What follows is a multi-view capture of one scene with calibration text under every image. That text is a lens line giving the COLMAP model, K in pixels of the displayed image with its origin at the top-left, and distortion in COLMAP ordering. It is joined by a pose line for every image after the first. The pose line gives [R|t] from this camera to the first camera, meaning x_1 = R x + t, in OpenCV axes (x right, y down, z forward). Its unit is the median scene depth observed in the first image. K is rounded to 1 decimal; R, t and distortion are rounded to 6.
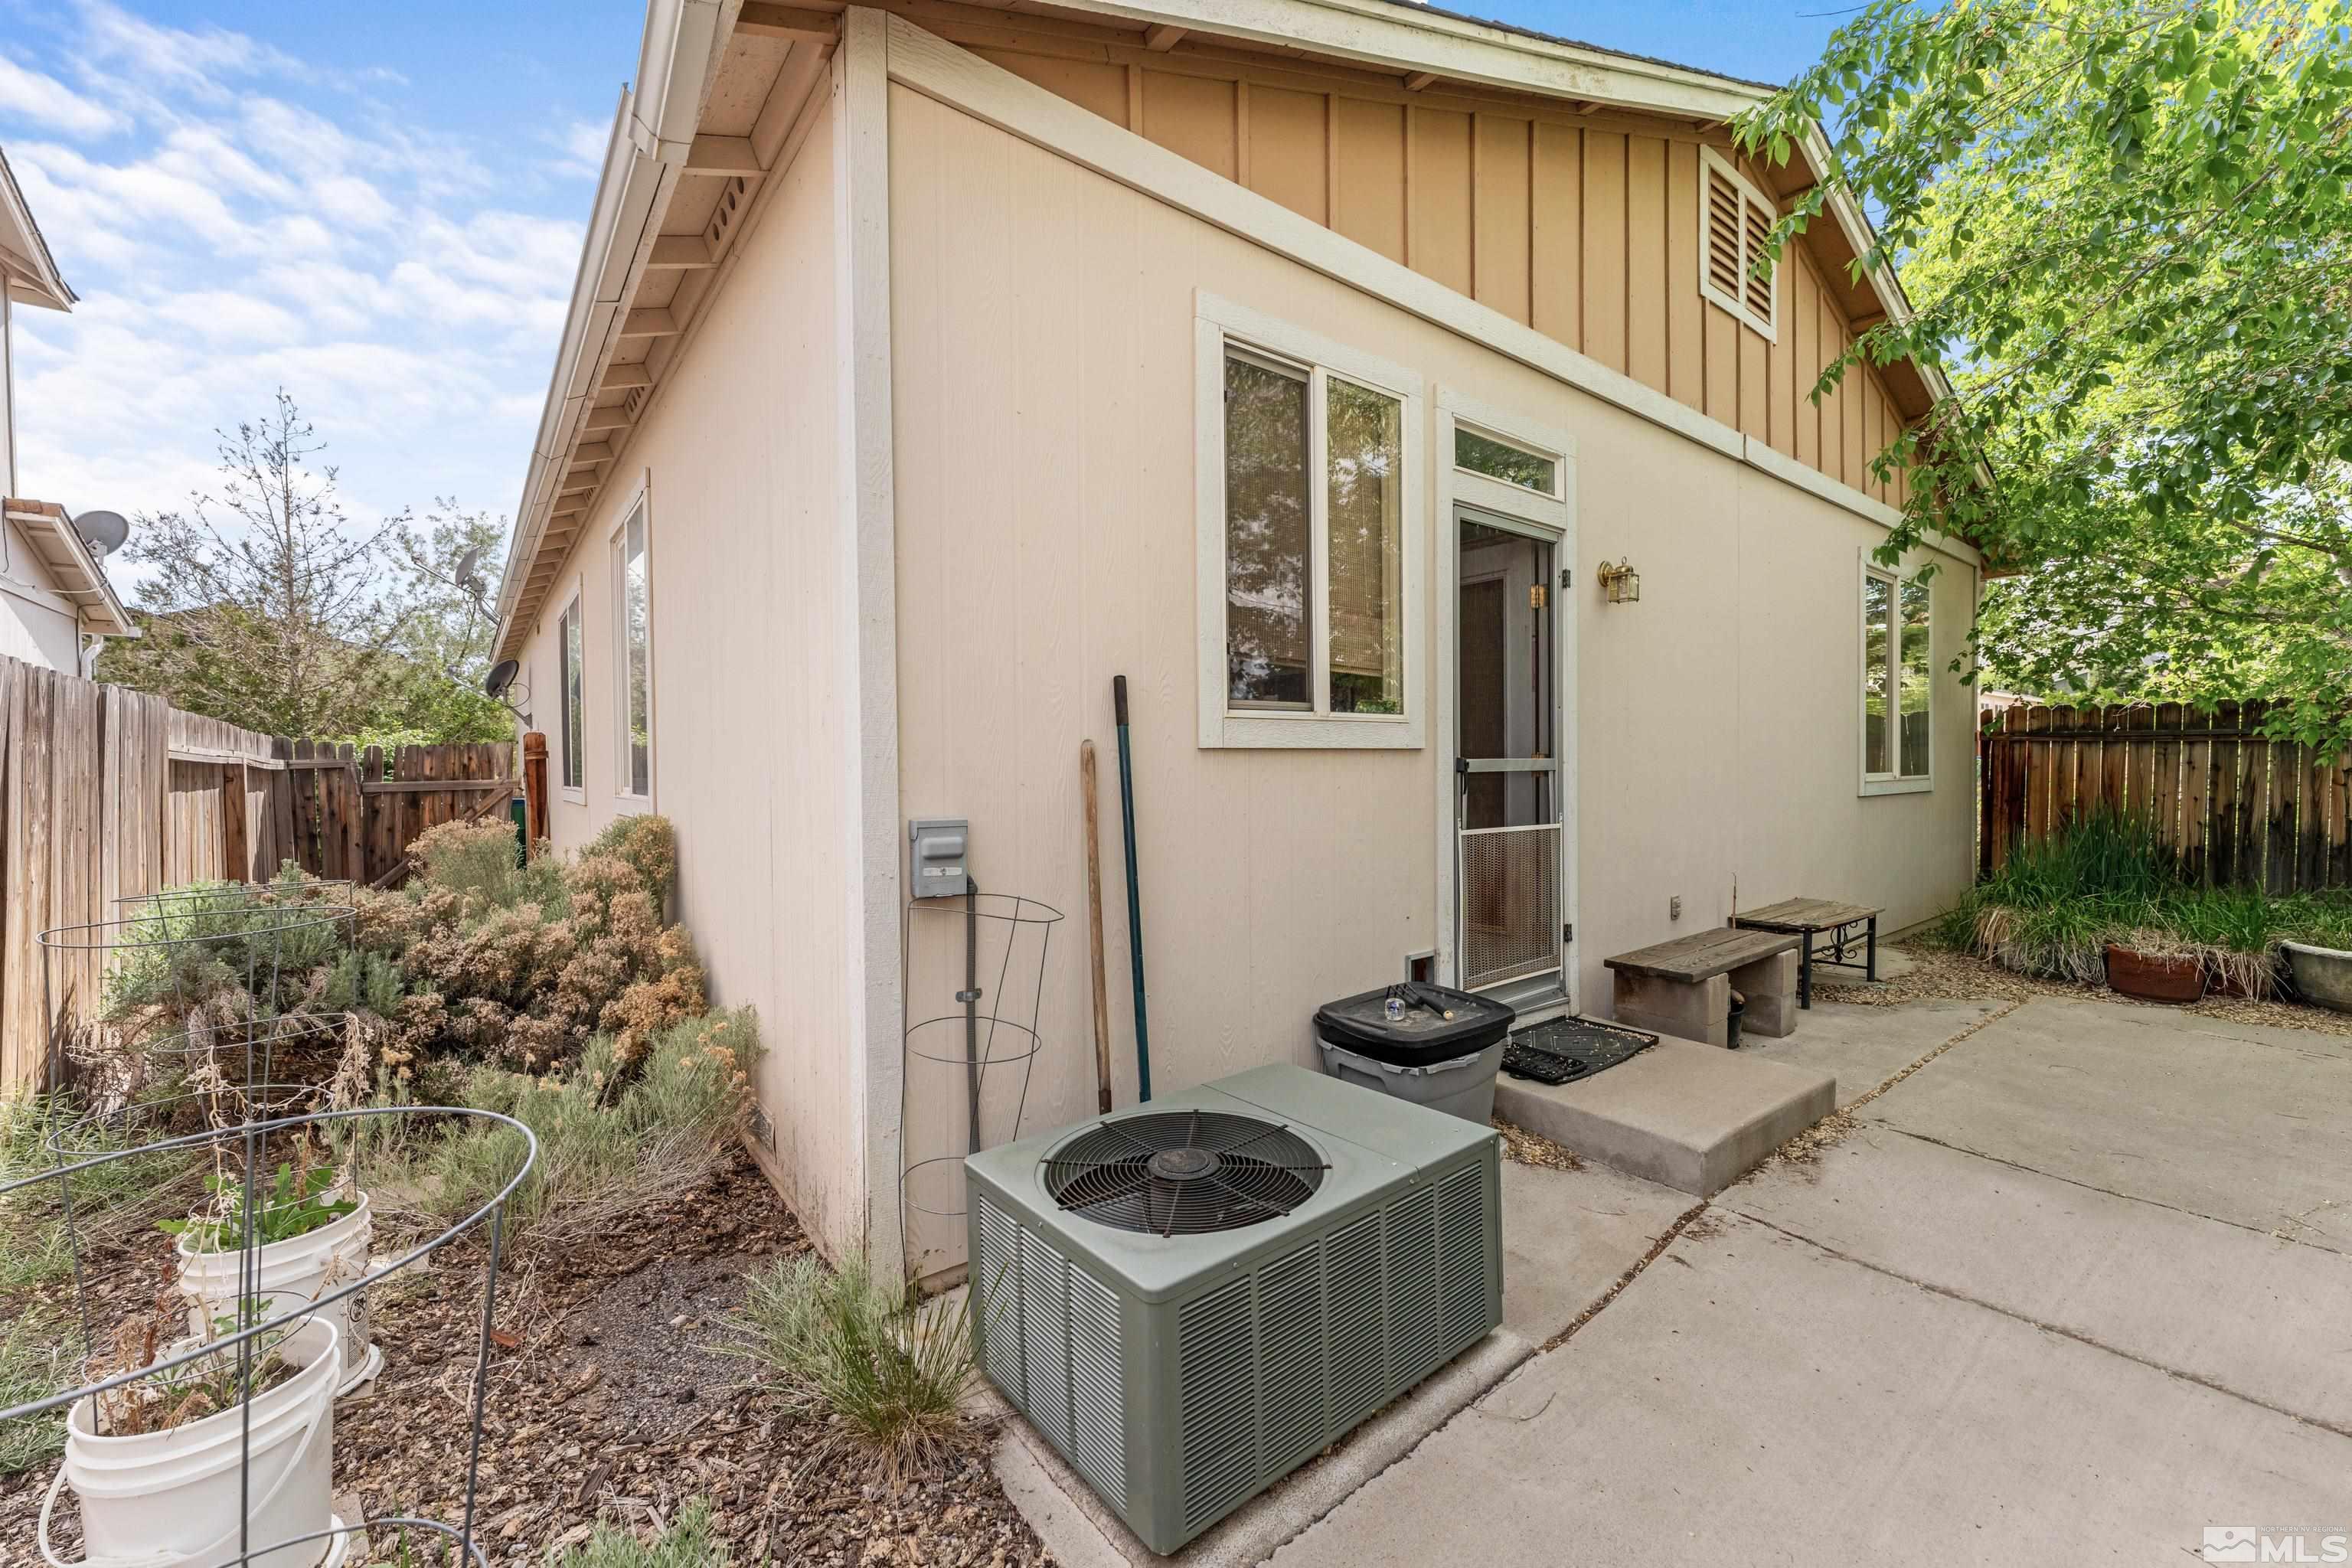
lens RADIAL K [[942.6, 0, 1168.6], [0, 942.6, 759.8], [0, 0, 1]] dist [-0.001162, 0.000056]
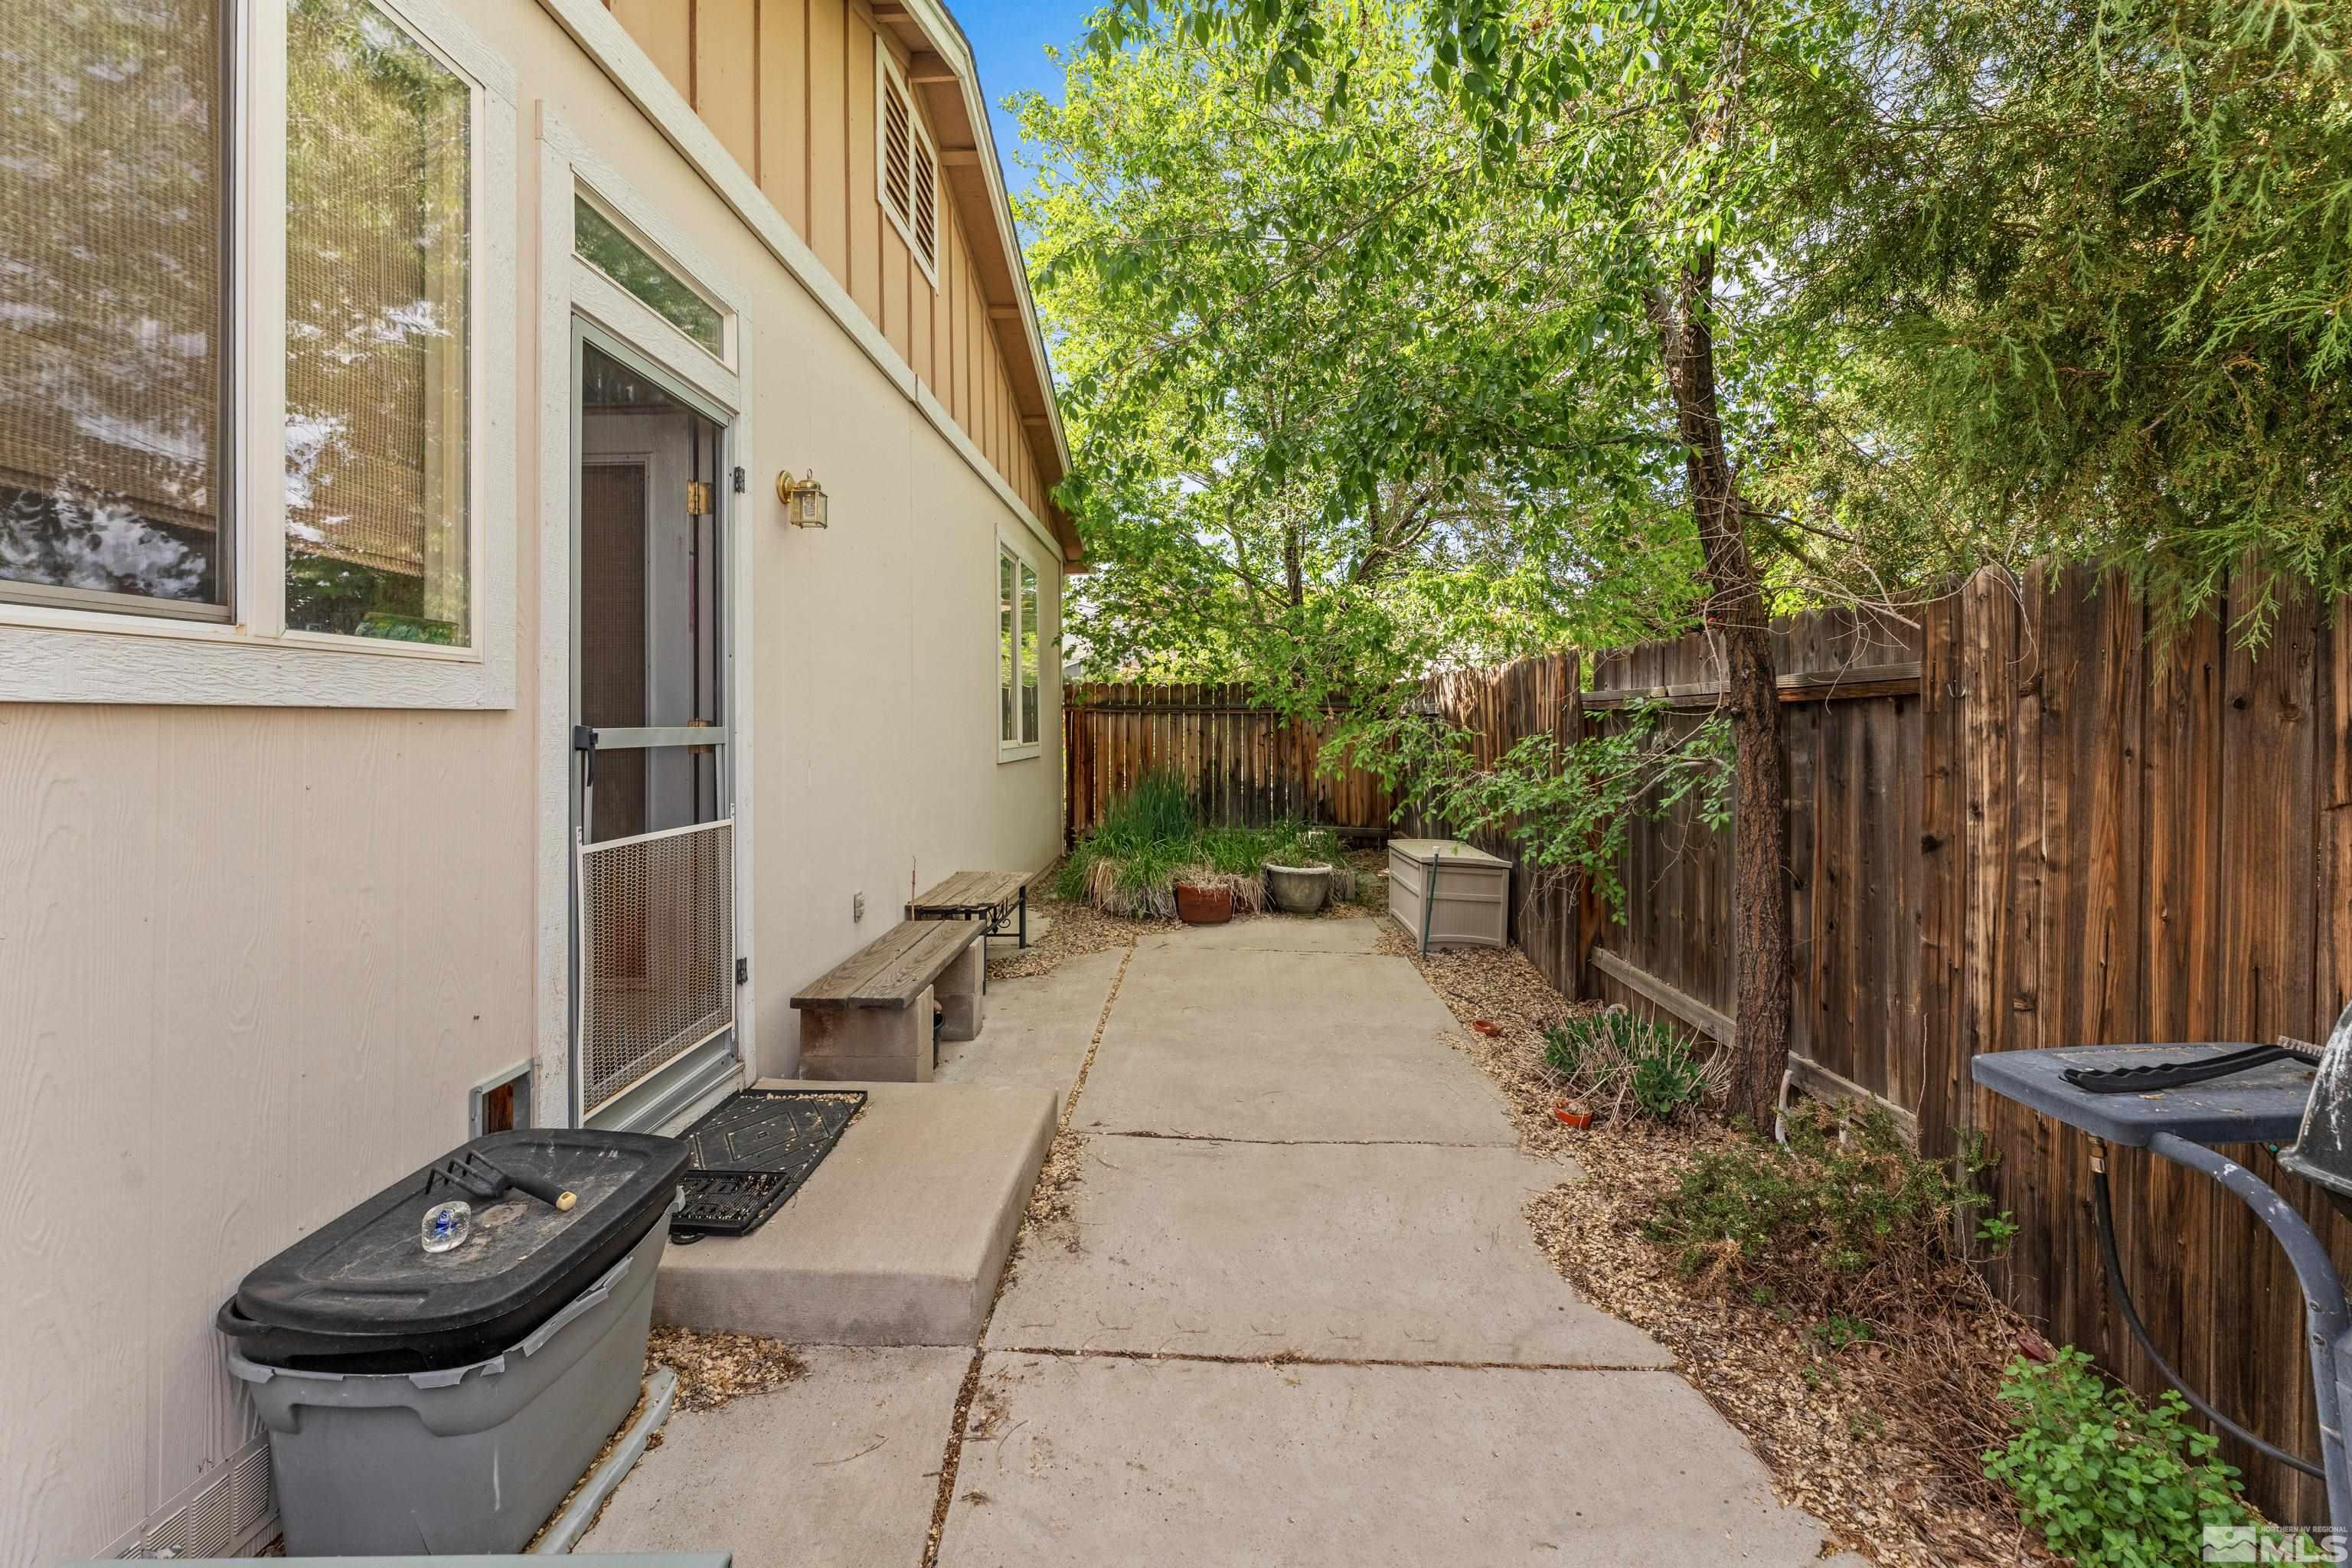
lens RADIAL K [[942.6, 0, 1166.9], [0, 942.6, 710.5], [0, 0, 1]] dist [-0.001162, 0.000056]
pose [[0.628753, 0.012754, 0.777500, 0.069203], [0.002127, 0.999834, -0.018121, -0.000448], [-0.777602, 0.013047, 0.628622, 0.299839]]
